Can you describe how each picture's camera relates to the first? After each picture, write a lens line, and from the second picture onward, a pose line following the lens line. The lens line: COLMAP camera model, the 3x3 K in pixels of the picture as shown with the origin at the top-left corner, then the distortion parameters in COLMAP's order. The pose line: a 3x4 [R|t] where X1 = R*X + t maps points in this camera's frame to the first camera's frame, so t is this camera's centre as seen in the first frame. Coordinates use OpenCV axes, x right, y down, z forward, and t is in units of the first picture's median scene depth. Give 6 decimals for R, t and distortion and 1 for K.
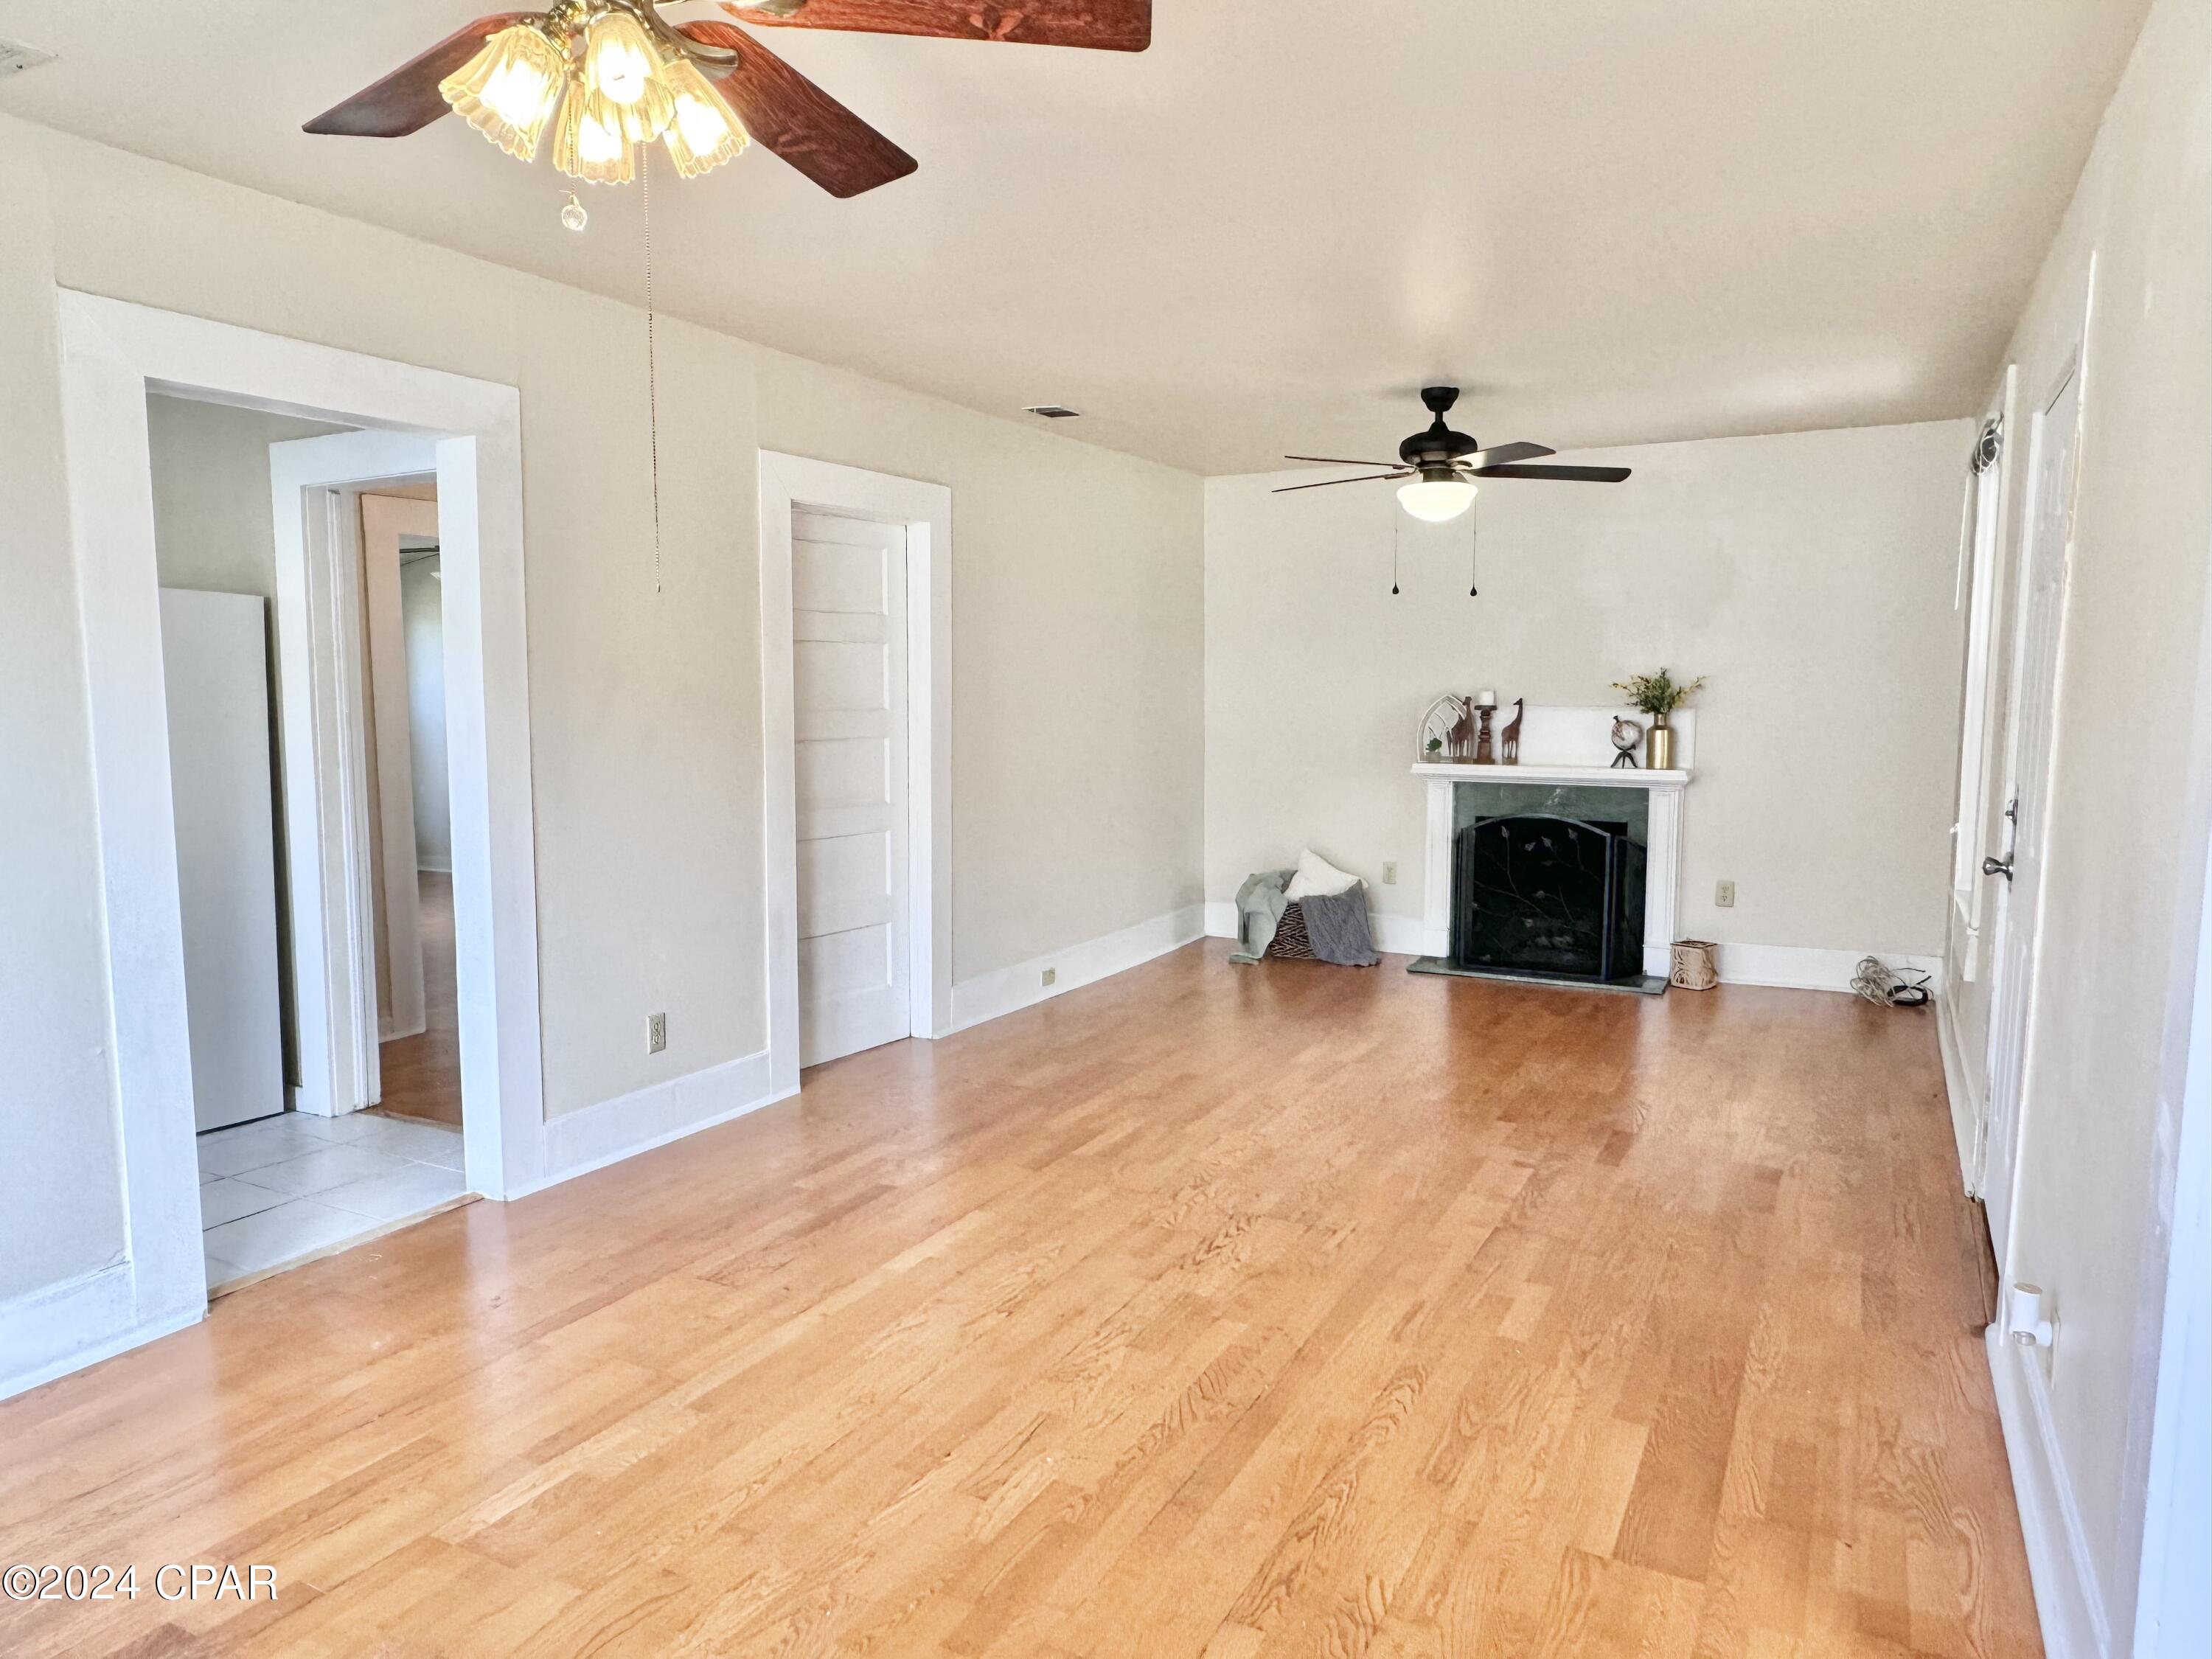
lens RADIAL K [[1444.3, 0, 1106.0], [0, 1444.3, 829.5], [0, 0, 1]] dist [0.004622, -0.008493]
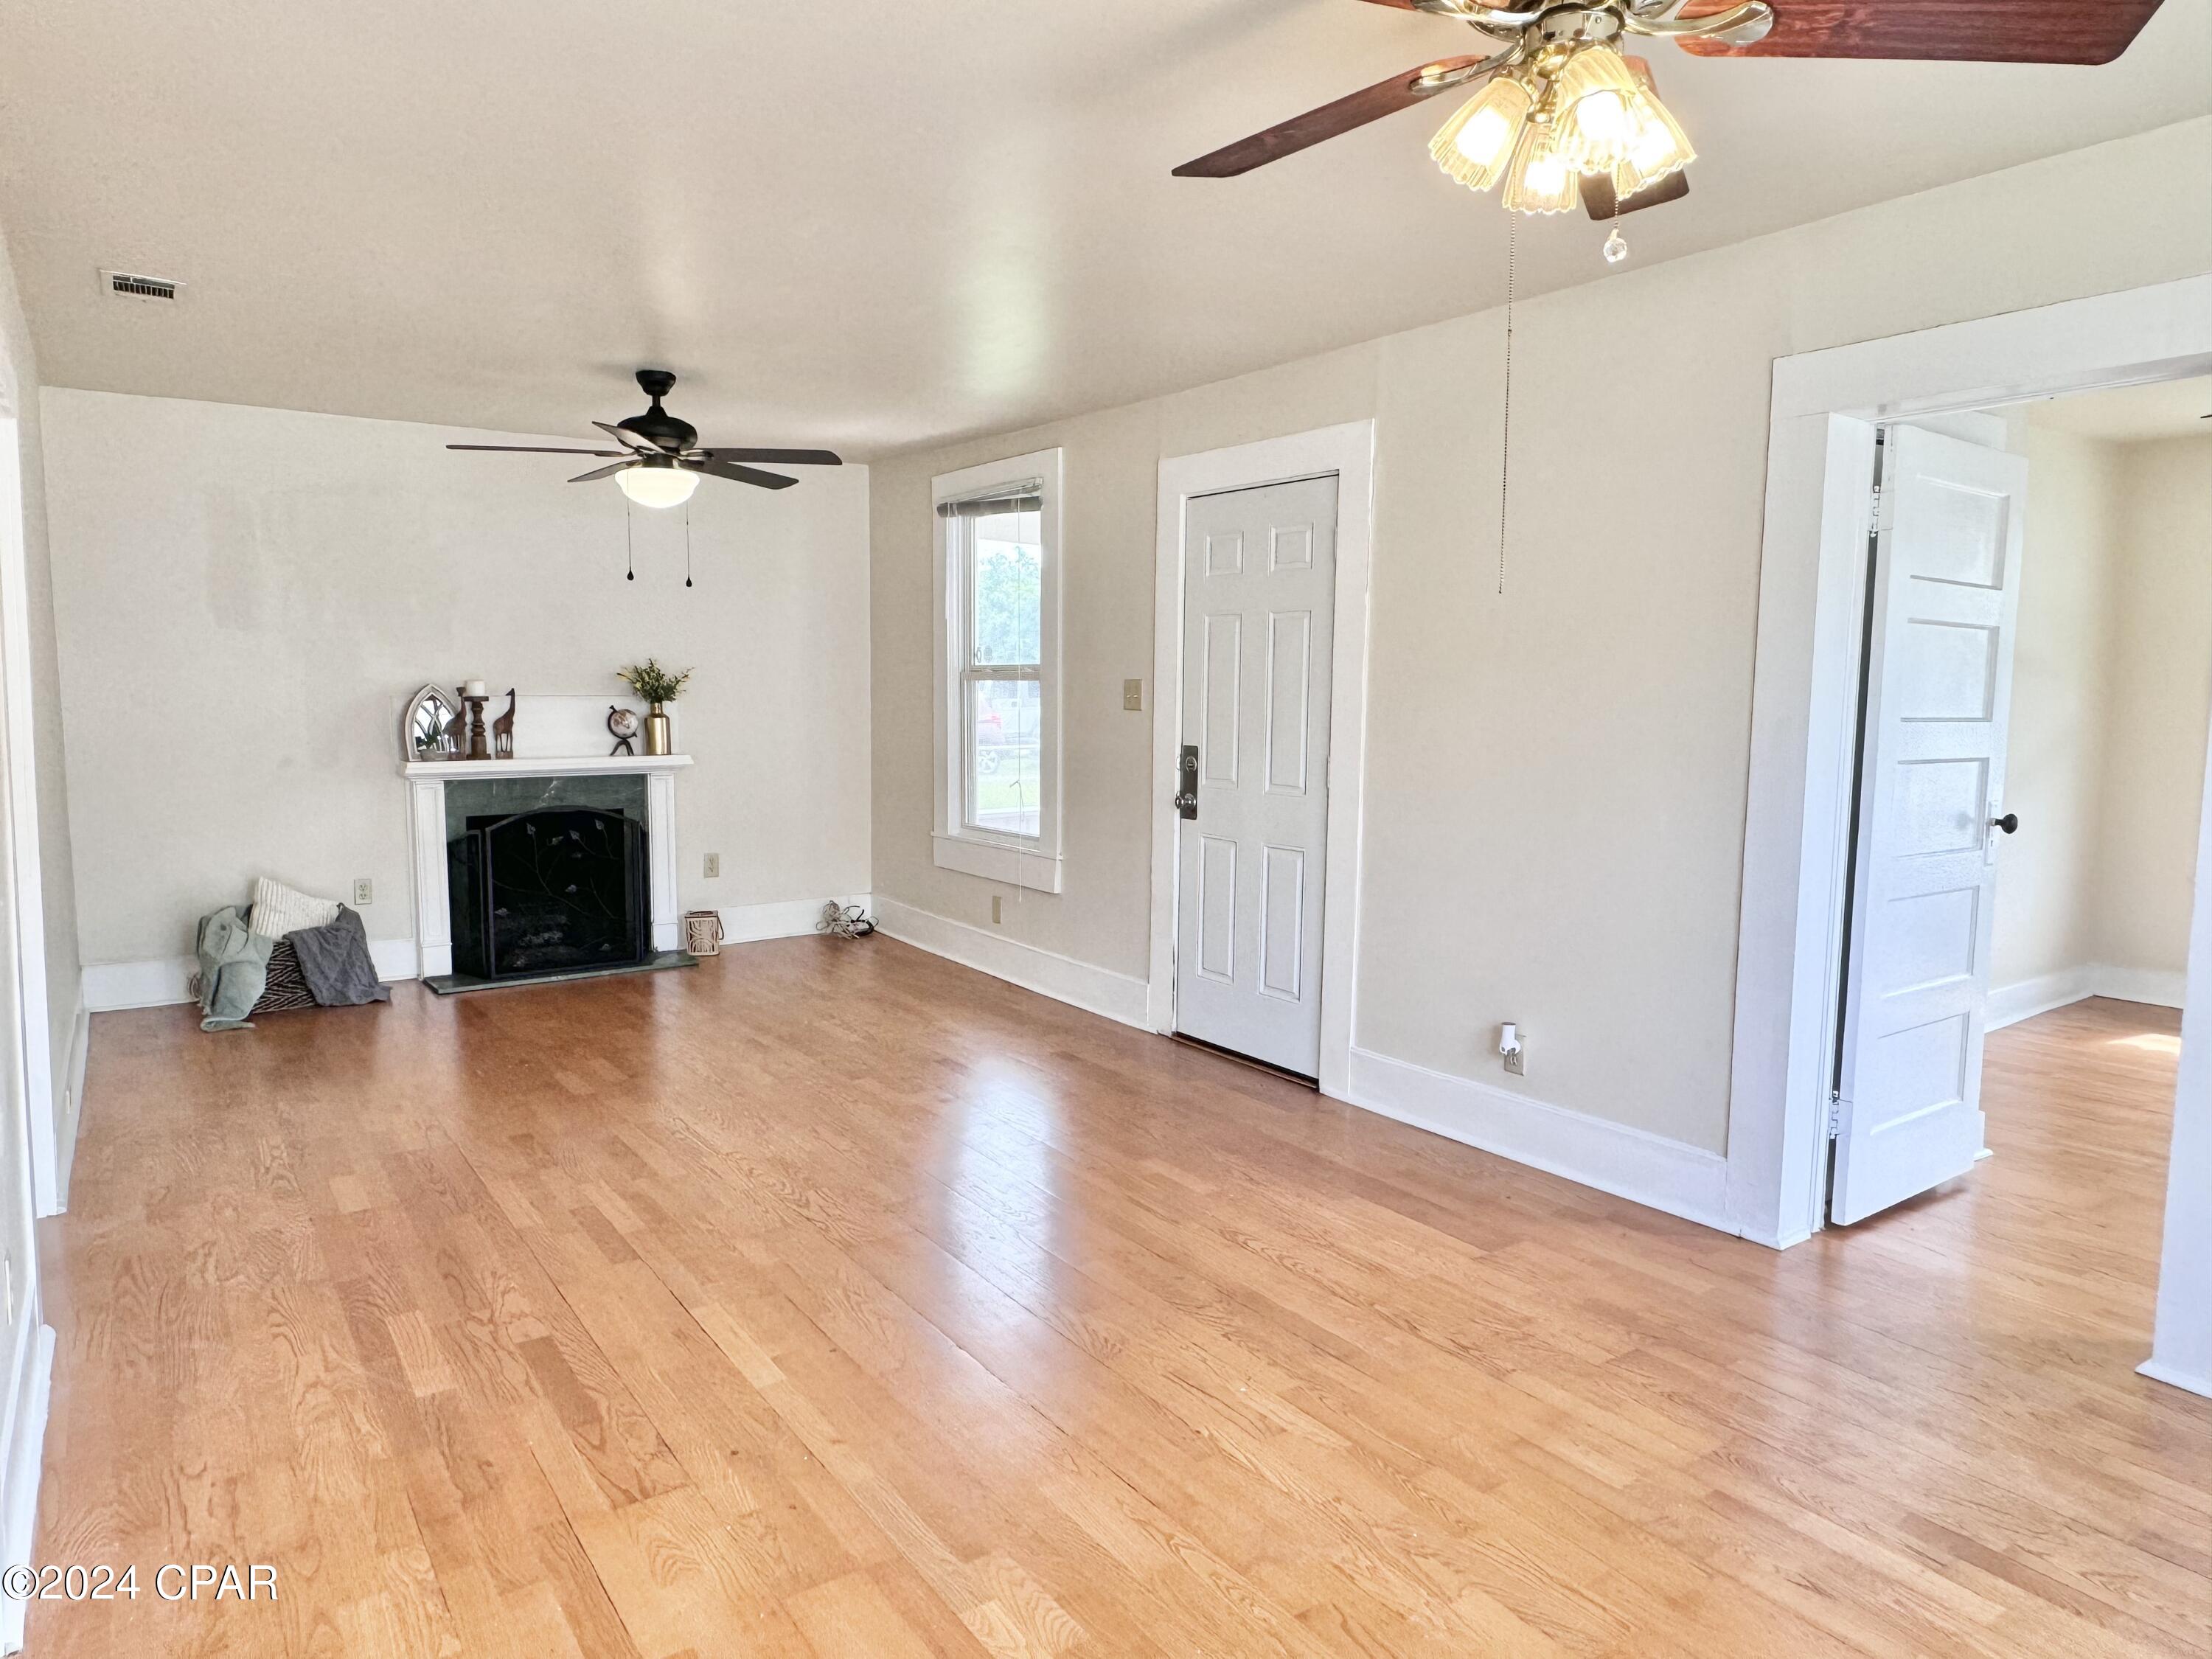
lens RADIAL K [[1444.3, 0, 1106.0], [0, 1444.3, 829.5], [0, 0, 1]] dist [0.004622, -0.008493]
pose [[0.437774, -0.092437, 0.894321, -0.421381], [0.083805, 0.994565, 0.061775, -0.025511], [-0.895171, 0.047905, 0.443141, 0.242562]]
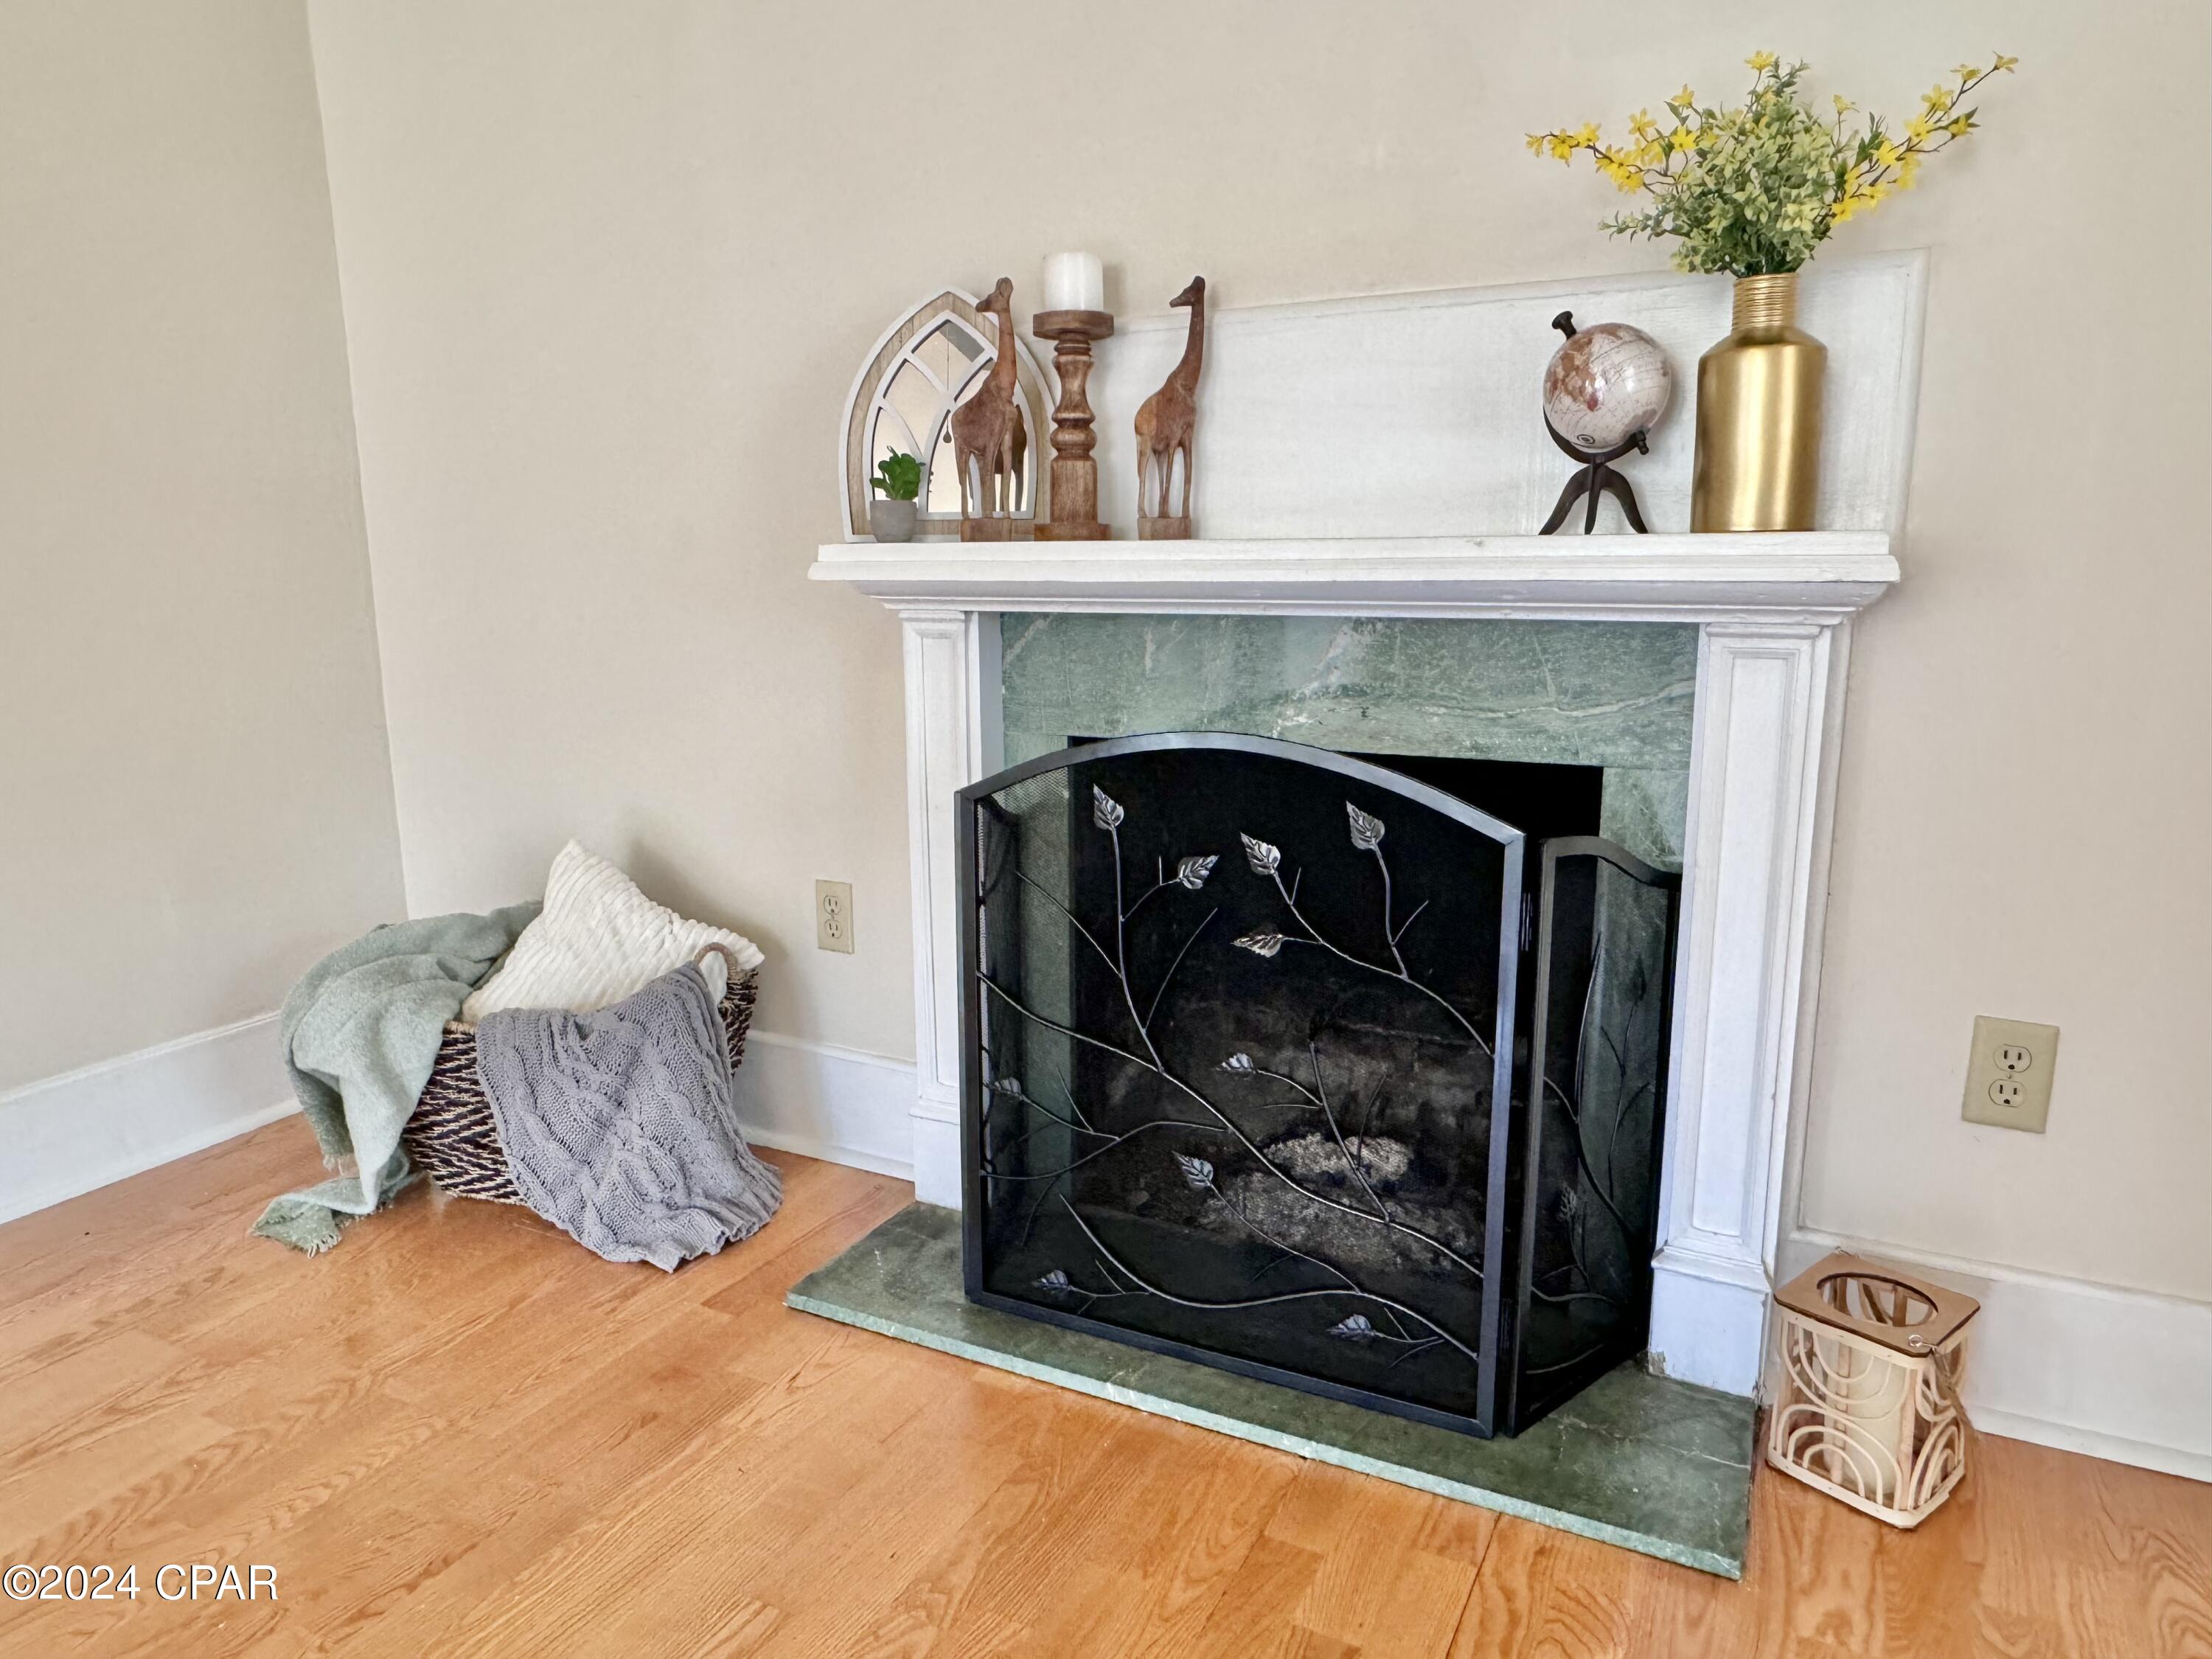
lens RADIAL K [[1414.7, 0, 1106.0], [0, 1414.7, 829.5], [0, 0, 1]] dist [-0.019765, -0.002014]
pose [[0.999885, -0.012012, 0.009304, 0.280016], [0.011073, 0.995406, 0.095098, -0.017752], [-0.010404, -0.094984, 0.995424, 0.777286]]
